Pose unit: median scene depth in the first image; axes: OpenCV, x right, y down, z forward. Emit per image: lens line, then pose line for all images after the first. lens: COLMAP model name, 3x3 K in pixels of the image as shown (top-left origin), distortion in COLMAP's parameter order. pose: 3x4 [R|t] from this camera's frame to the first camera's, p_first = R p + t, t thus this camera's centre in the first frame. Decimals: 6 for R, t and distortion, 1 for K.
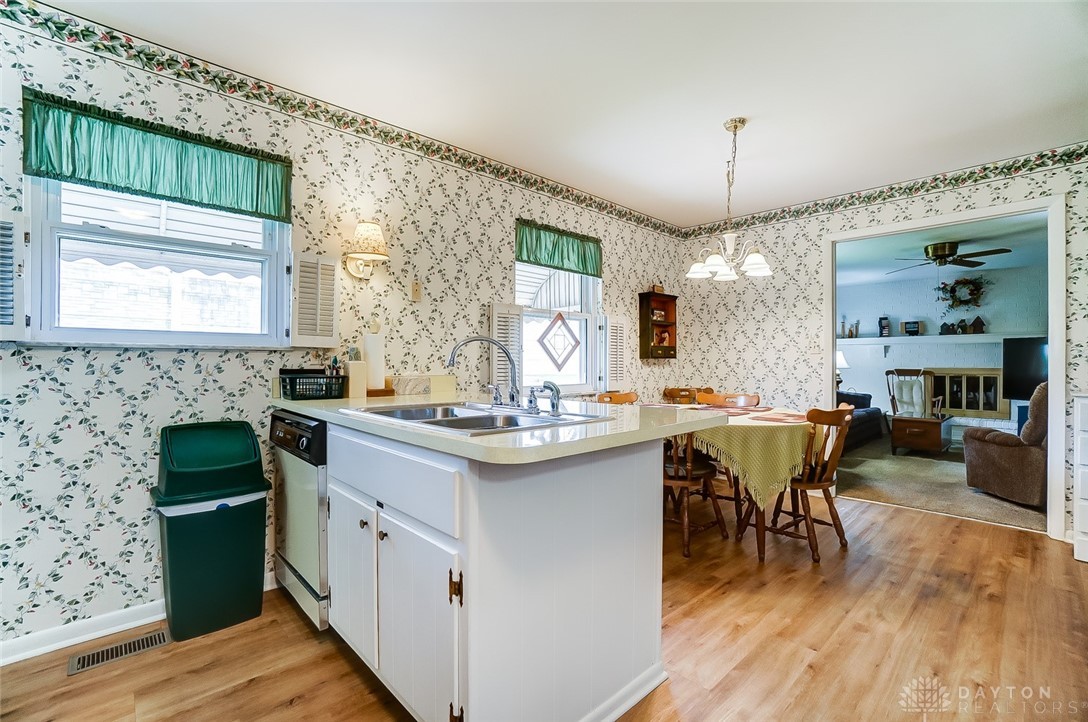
lens RADIAL K [[483.5, 0, 539.2], [0, 483.5, 365.1], [0, 0, 1]] dist [-0.057468, 0.020627]
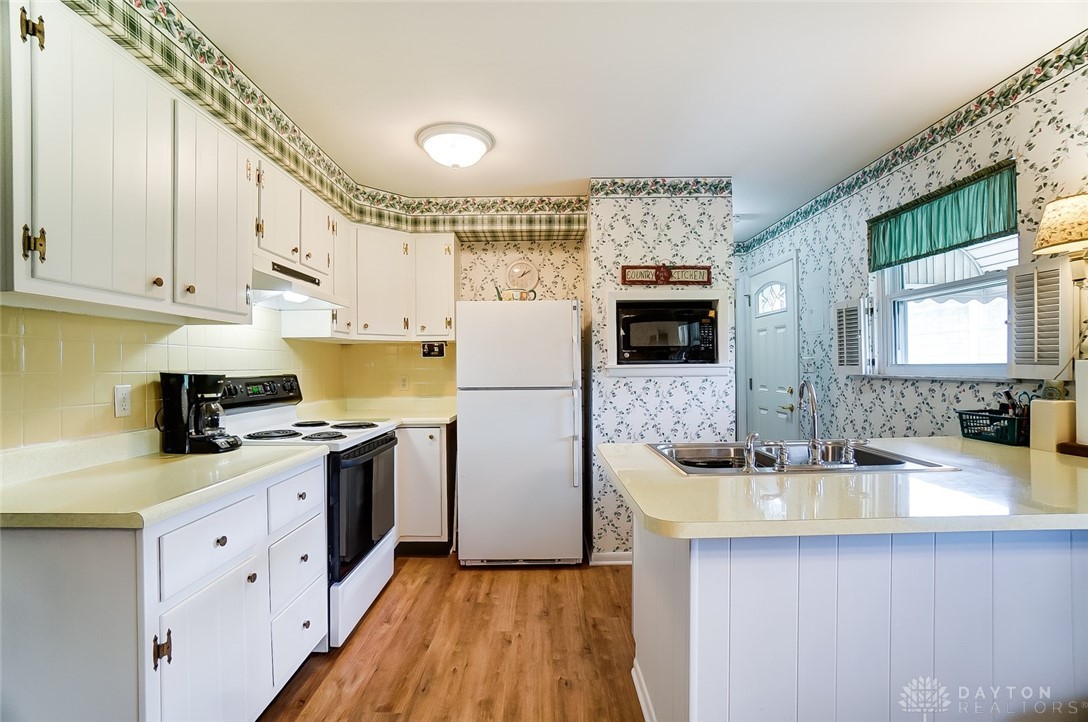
lens RADIAL K [[483.5, 0, 539.2], [0, 483.5, 365.1], [0, 0, 1]] dist [-0.057468, 0.020627]
pose [[-0.687624, 0.005348, -0.726047, 0.725317], [0.007259, 0.999974, 0.000491, -0.074832], [0.726031, -0.004933, -0.687644, 1.033997]]
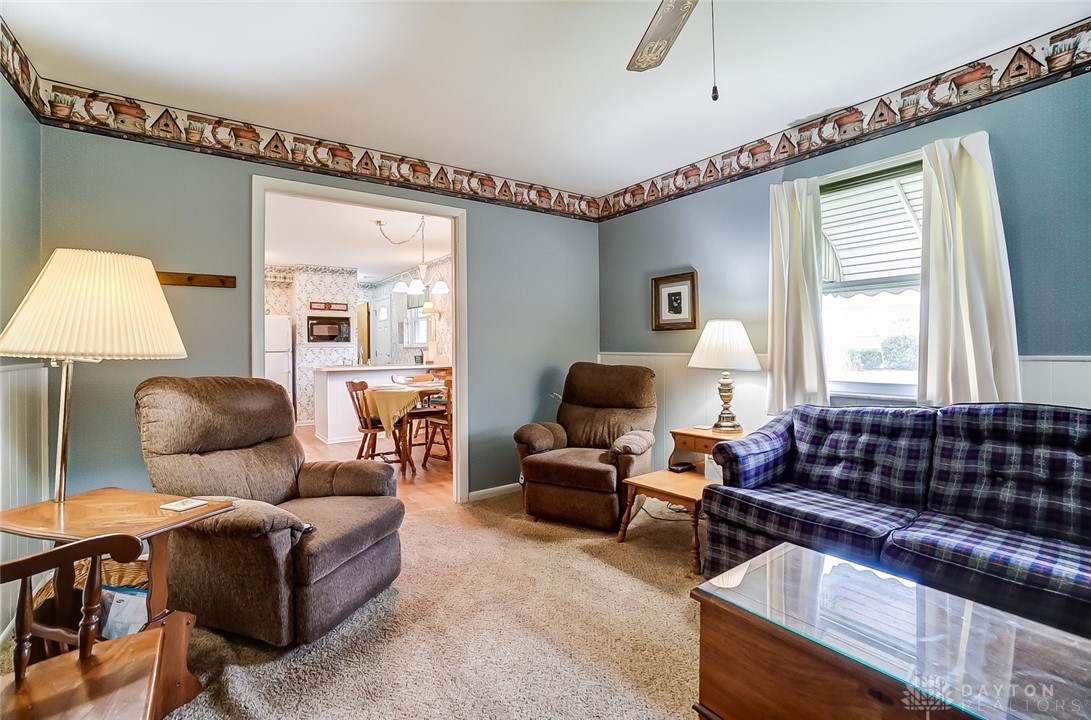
lens RADIAL K [[480.7, 0, 543.0], [0, 480.7, 341.0], [0, 0, 1]] dist [-0.053586, -0.000017]
pose [[-0.122326, -0.011002, -0.992429, 2.661163], [0.006552, 0.999908, -0.011892, -0.033627], [0.992468, -0.007957, -0.122243, 2.287730]]
